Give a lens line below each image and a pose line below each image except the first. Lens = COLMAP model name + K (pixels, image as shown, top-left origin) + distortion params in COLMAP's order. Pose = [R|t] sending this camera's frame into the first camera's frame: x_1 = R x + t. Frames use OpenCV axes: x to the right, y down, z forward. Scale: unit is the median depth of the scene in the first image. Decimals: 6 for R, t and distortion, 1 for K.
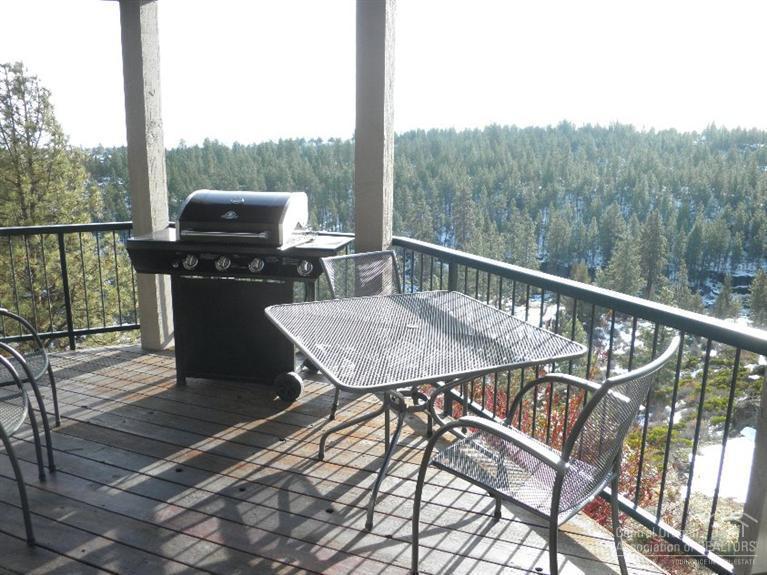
lens RADIAL K [[630.1, 0, 383.5], [0, 630.1, 287.5], [0, 0, 1]] dist [-0.002460, -0.076059]
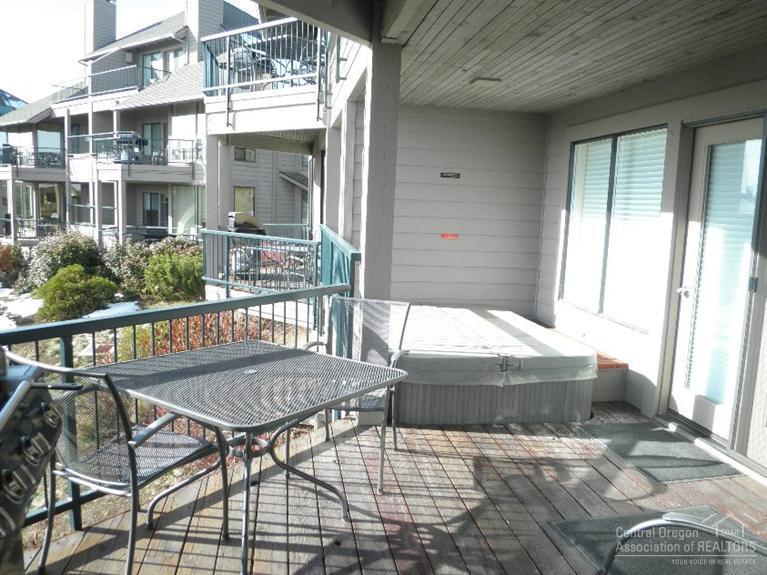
lens RADIAL K [[630.1, 0, 383.5], [0, 630.1, 287.5], [0, 0, 1]] dist [-0.002460, -0.076059]
pose [[-0.511965, -0.147085, 0.846320, -0.941527], [0.129497, 0.960757, 0.245310, -0.302584], [-0.849190, 0.235185, -0.472826, 1.311965]]
